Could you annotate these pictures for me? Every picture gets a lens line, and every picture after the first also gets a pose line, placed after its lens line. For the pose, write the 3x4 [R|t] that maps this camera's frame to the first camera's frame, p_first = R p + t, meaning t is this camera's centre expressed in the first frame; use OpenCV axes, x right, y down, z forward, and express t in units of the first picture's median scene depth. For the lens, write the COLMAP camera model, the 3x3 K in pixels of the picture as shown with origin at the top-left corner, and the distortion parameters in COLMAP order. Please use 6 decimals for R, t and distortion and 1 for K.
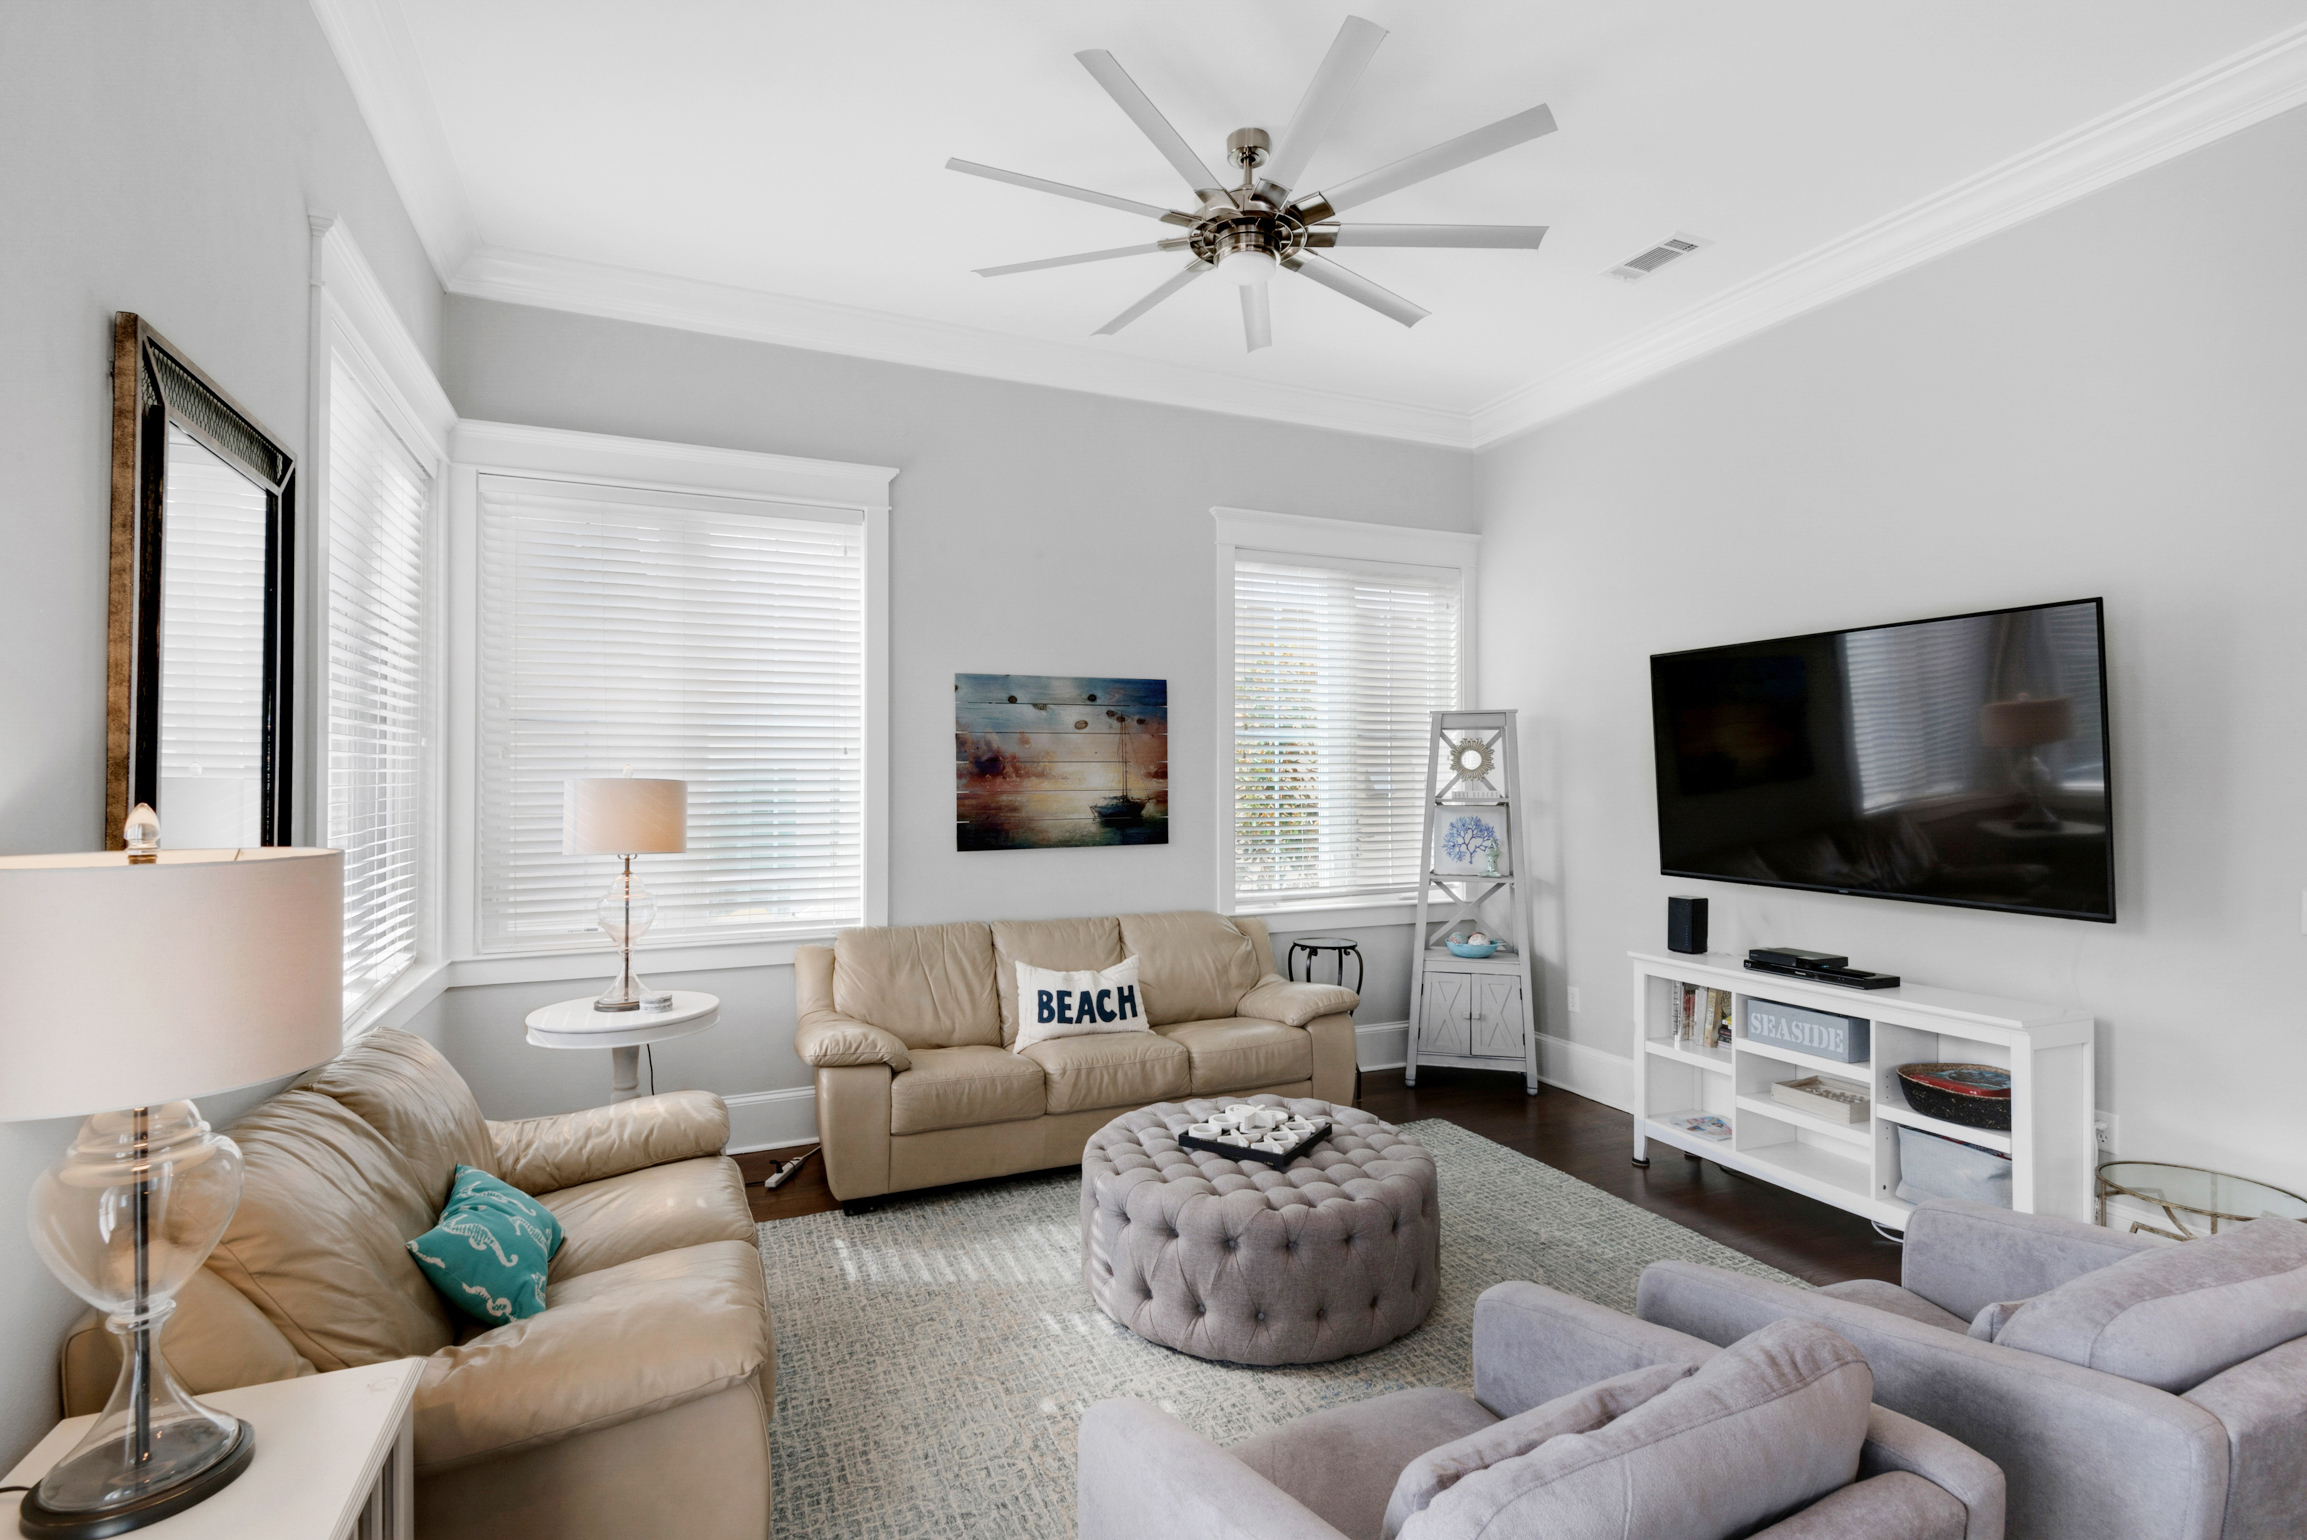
lens RADIAL K [[1111.8, 0, 1211.9], [0, 1111.8, 787.5], [0, 0, 1]] dist [-0.001839, -0.004894]
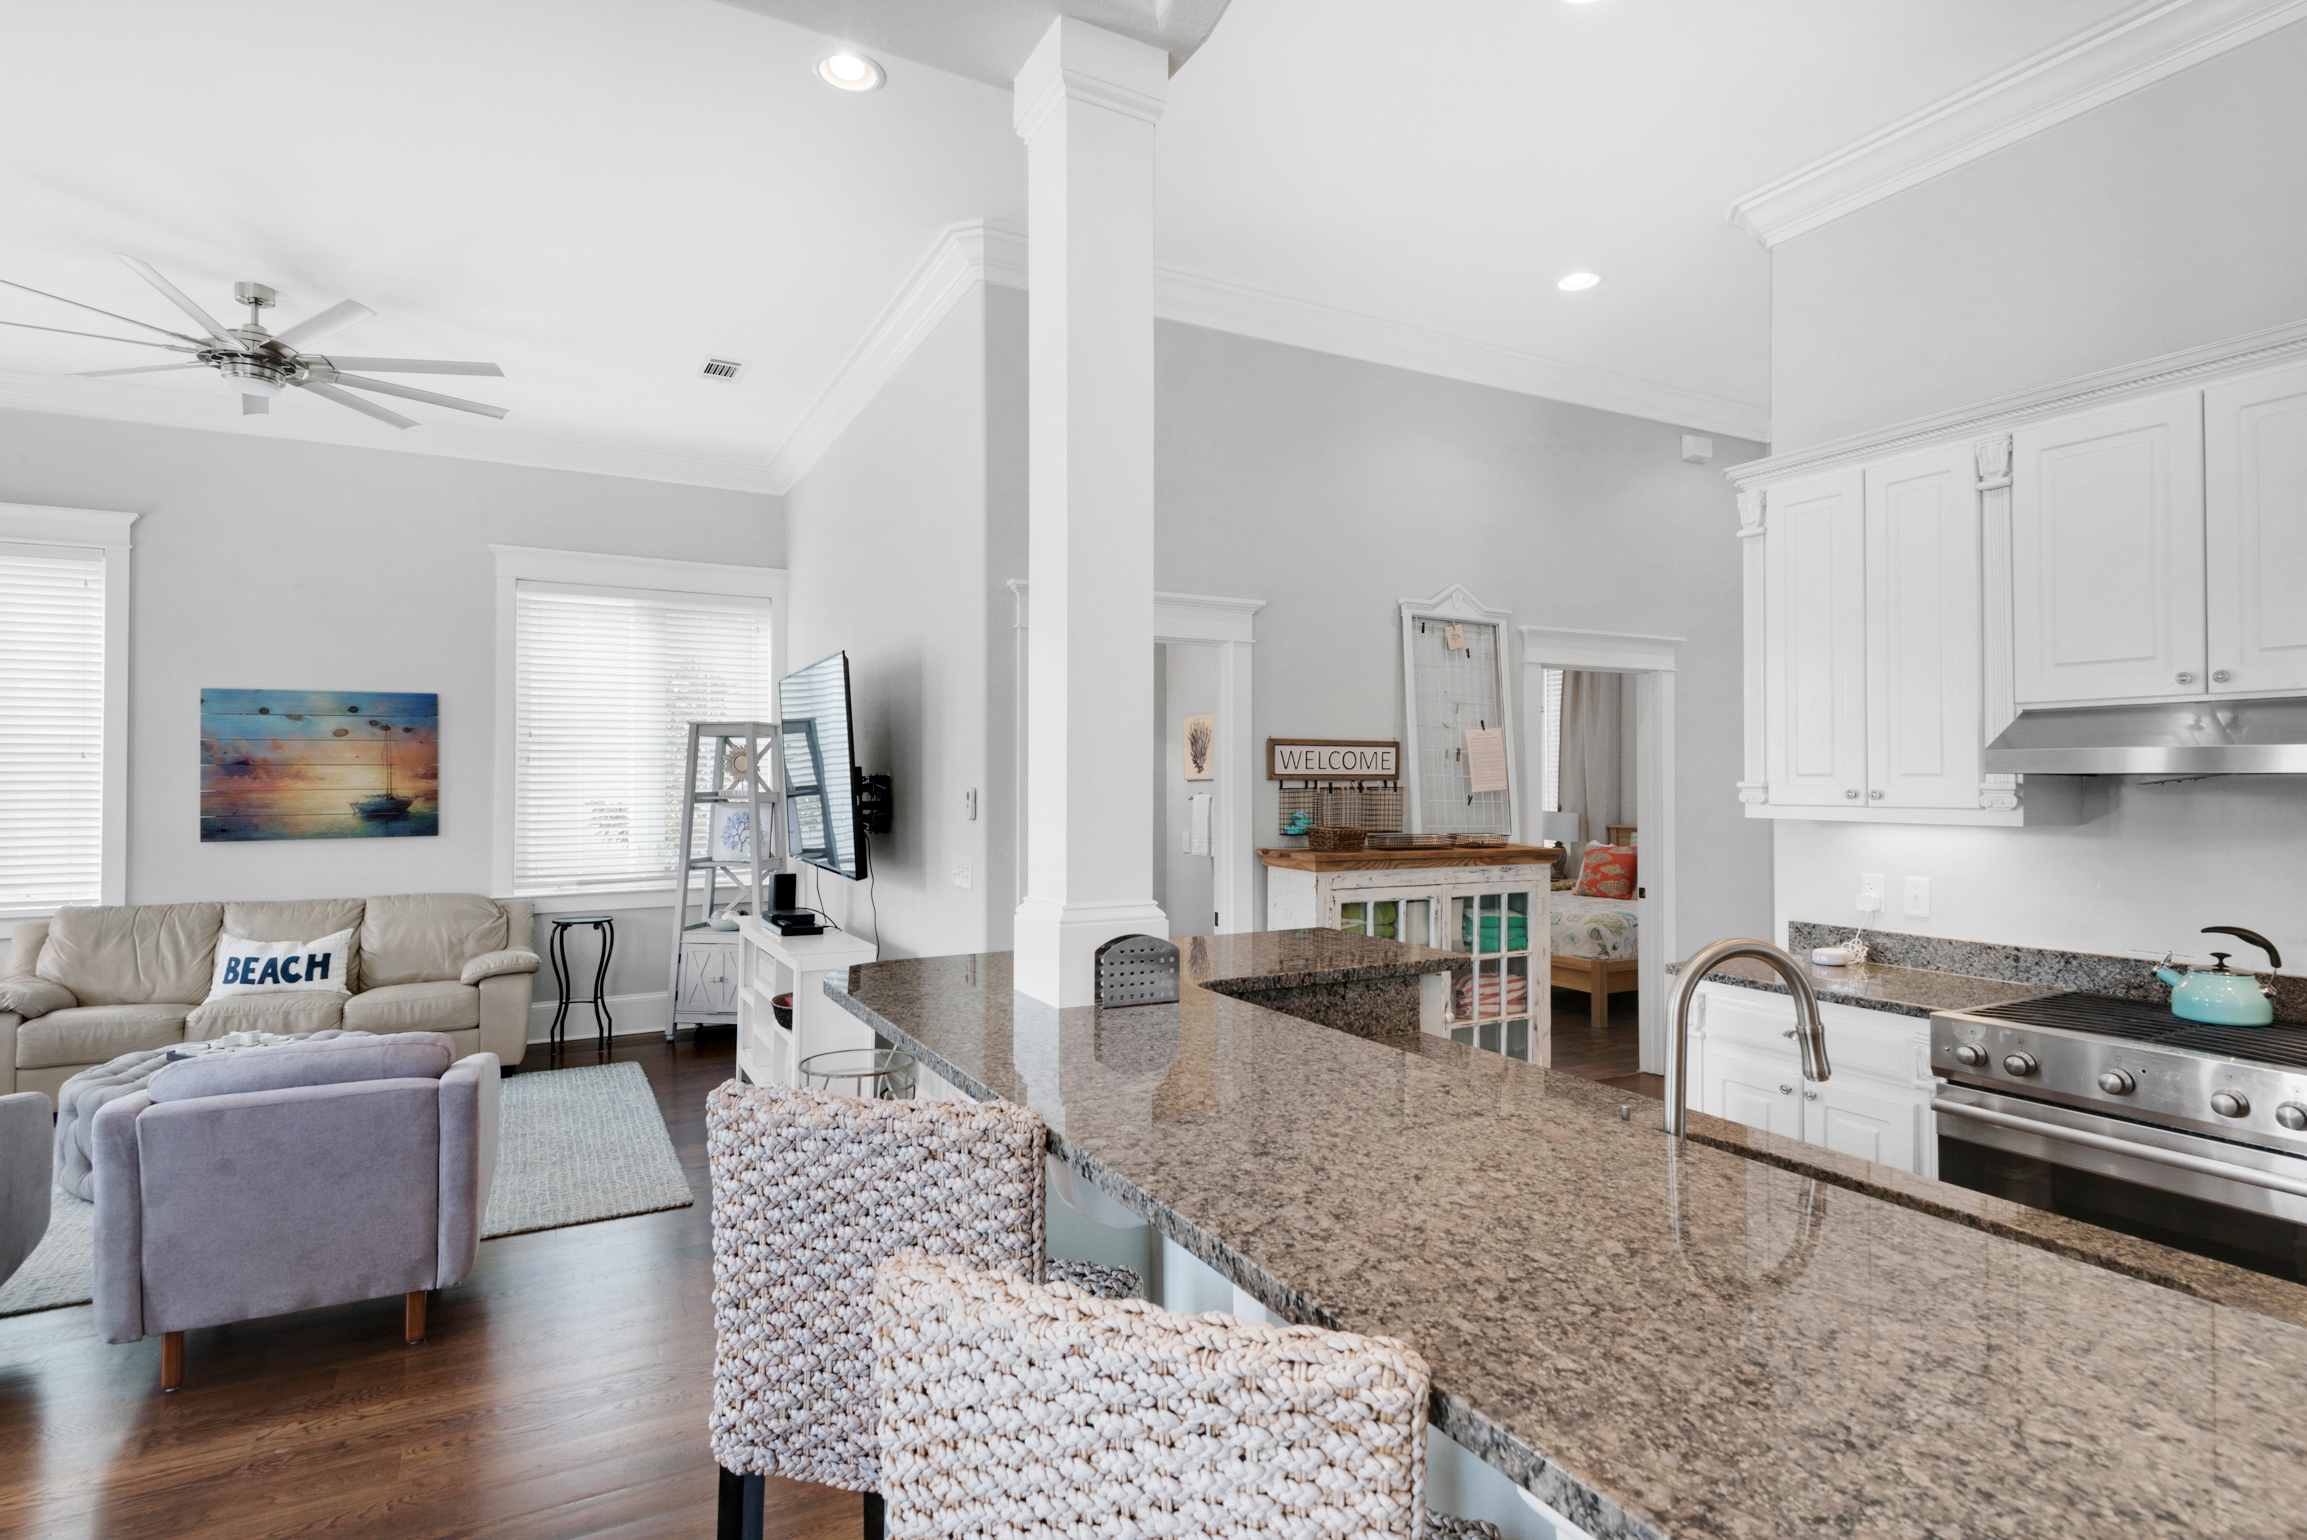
lens RADIAL K [[1198.2, 0, 1236.9], [0, 1198.2, 782.1], [0, 0, 1]] dist [0.009692, -0.008341]
pose [[0.995571, -0.000445, 0.094016, 0.728746], [0.001124, 0.999974, -0.007168, 0.005141], [-0.094010, 0.007242, 0.995545, -0.350189]]
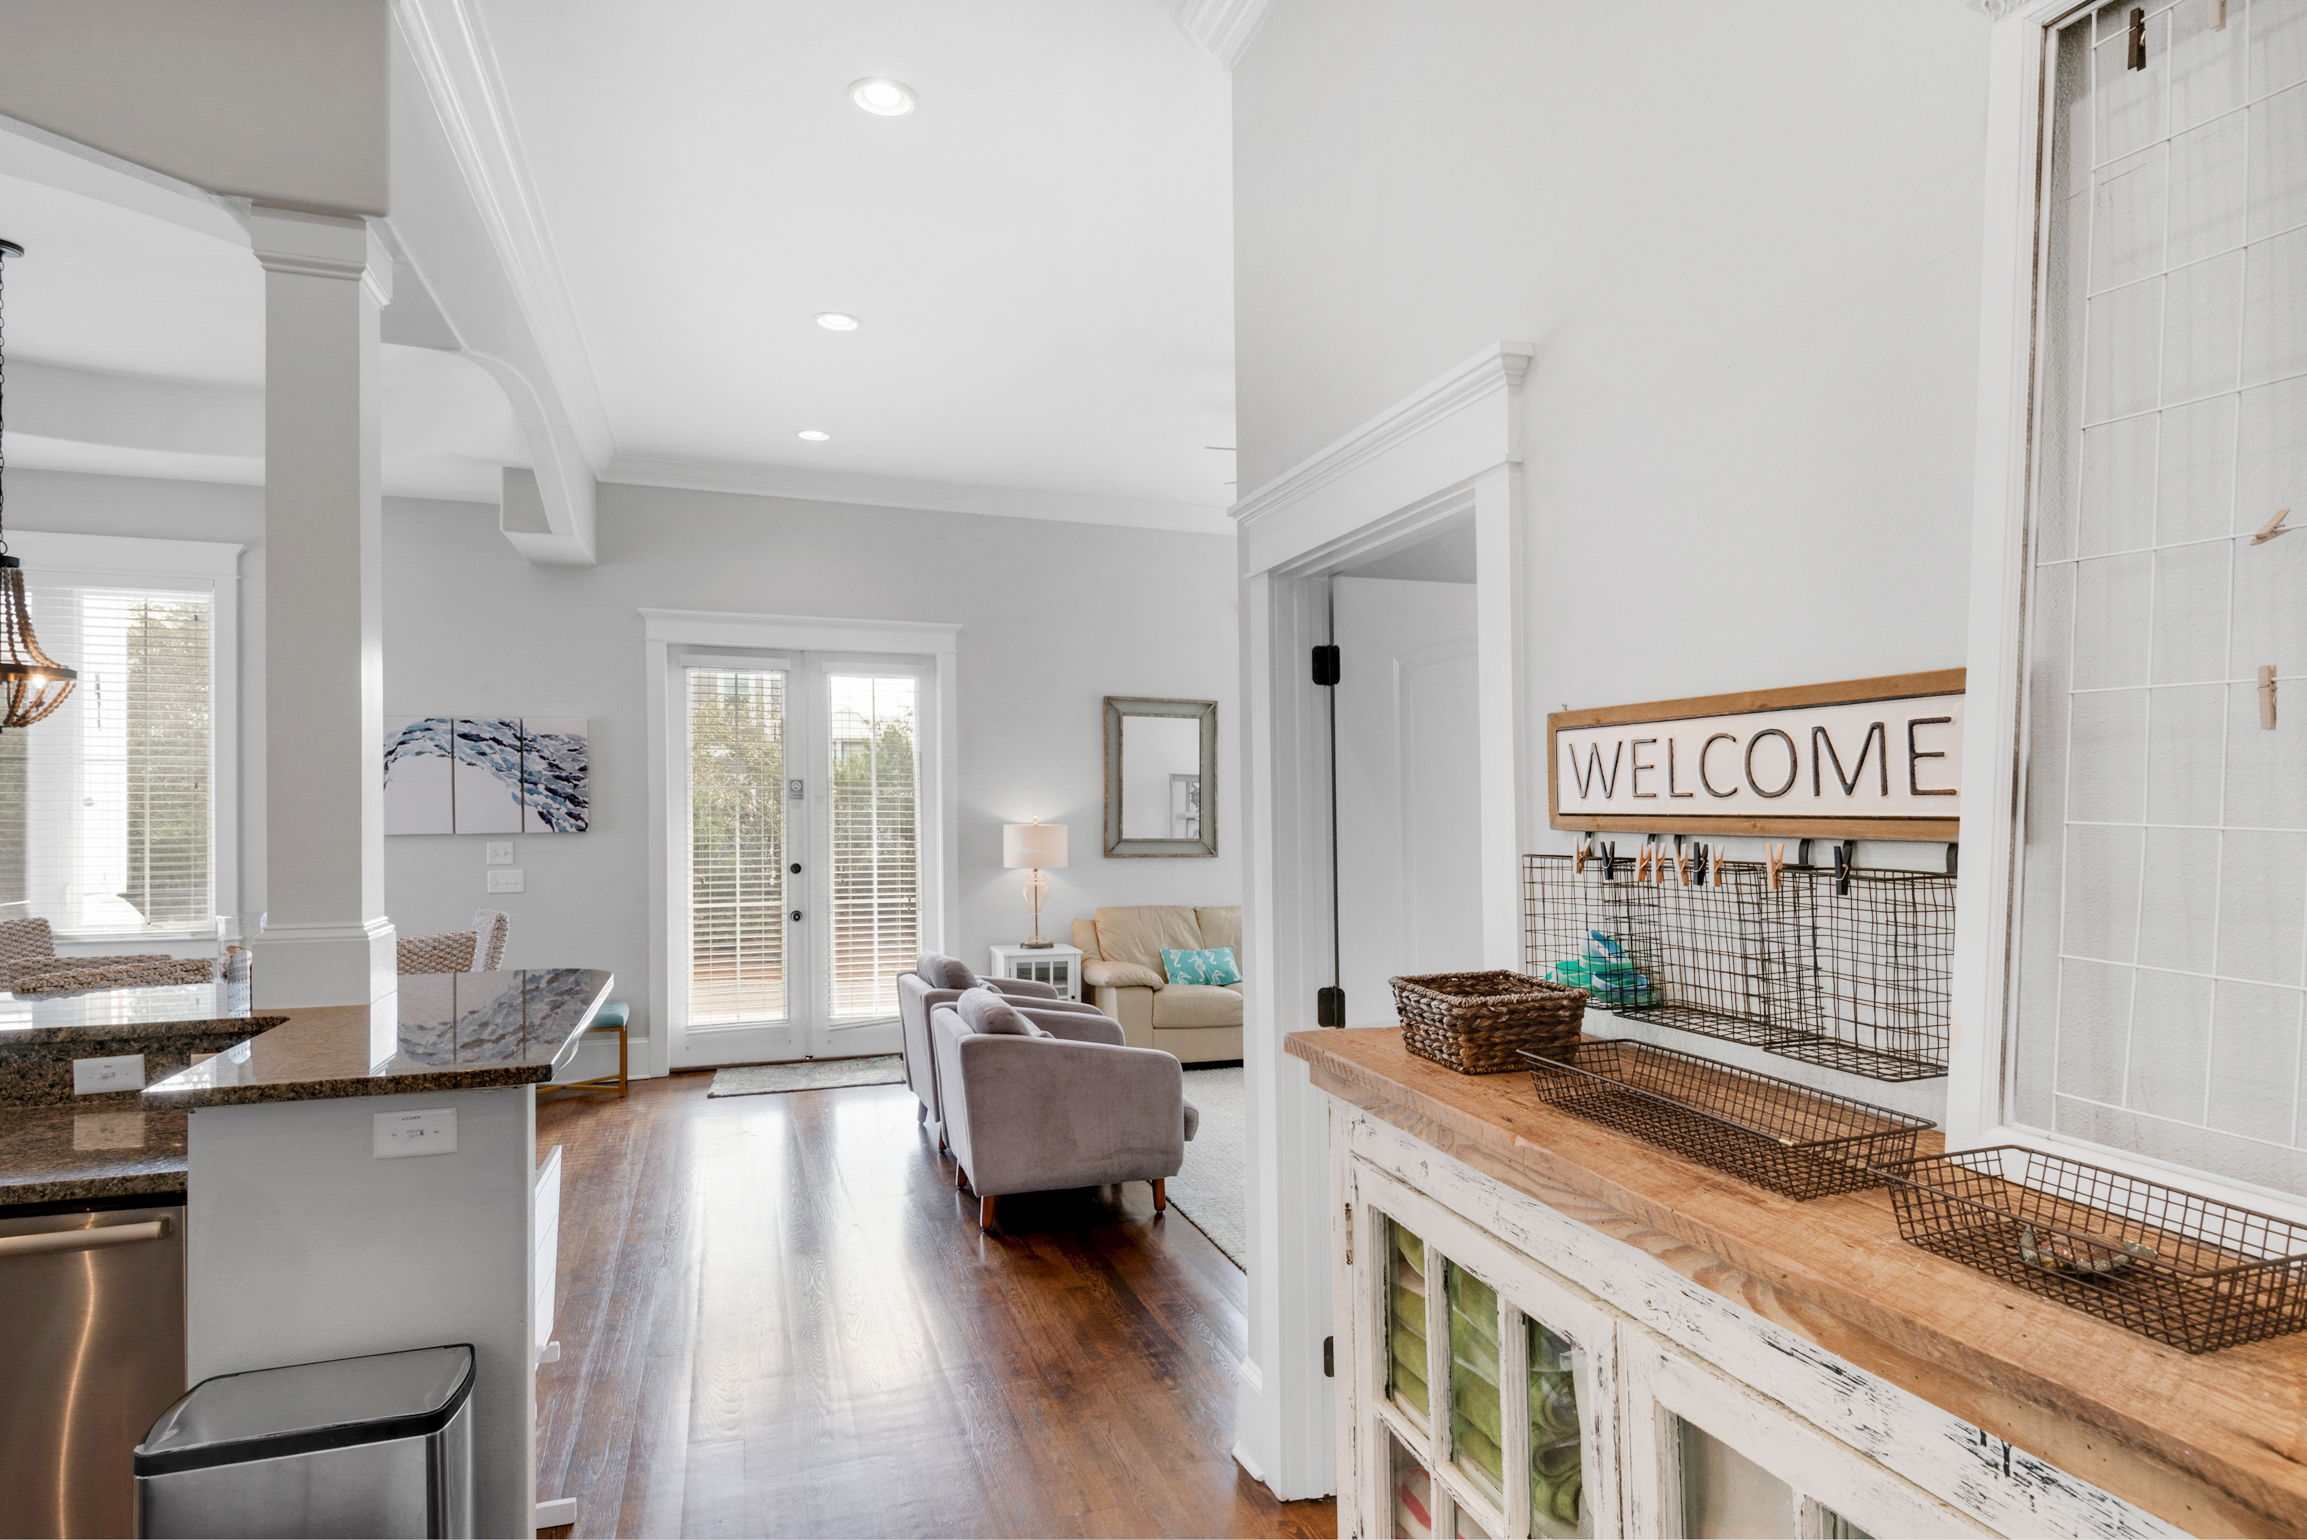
lens RADIAL K [[1241.8, 0, 1151.5], [0, 1241.8, 792.3], [0, 0, 1]] dist [-0.000760, -0.000135]
pose [[-0.127405, -0.009240, -0.991808, 1.237441], [-0.006963, 0.999940, -0.008422, -0.011117], [0.991826, 0.005833, -0.127462, 0.584343]]
